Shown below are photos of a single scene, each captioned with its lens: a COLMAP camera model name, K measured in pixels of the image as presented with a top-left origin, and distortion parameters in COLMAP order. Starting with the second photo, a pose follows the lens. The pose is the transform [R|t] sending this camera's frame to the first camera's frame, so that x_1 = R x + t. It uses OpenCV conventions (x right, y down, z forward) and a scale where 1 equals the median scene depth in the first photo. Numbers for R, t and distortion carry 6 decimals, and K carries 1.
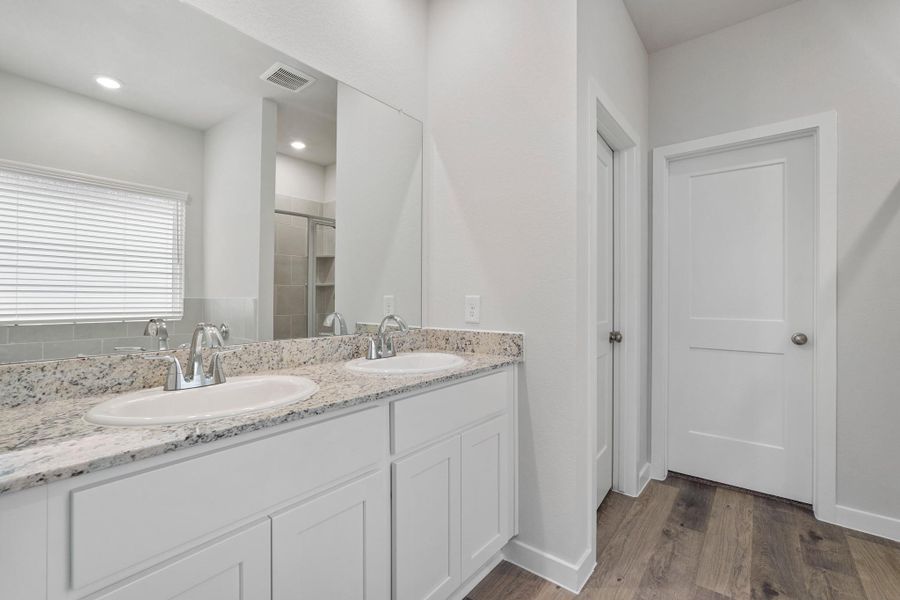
lens RADIAL K [[396.0, 0, 450.1], [0, 396.0, 298.0], [0, 0, 1]] dist [-0.012251, 0.004969]
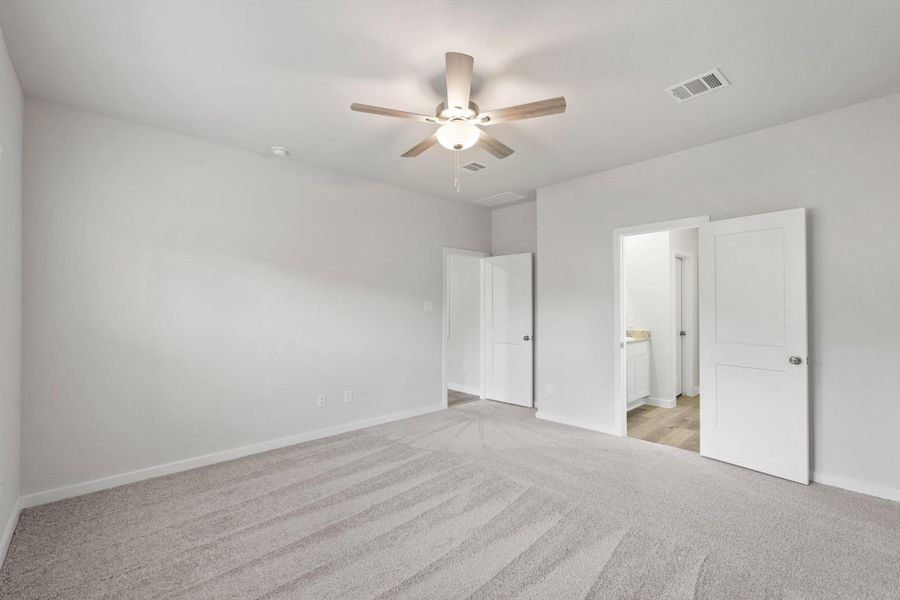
lens RADIAL K [[396.0, 0, 449.4], [0, 396.0, 303.8], [0, 0, 1]] dist [-0.012251, 0.004969]
pose [[0.986674, 0.003906, -0.162663, -0.855836], [-0.008453, 0.999592, -0.027269, -0.020902], [0.162491, 0.028281, 0.986305, -2.283335]]
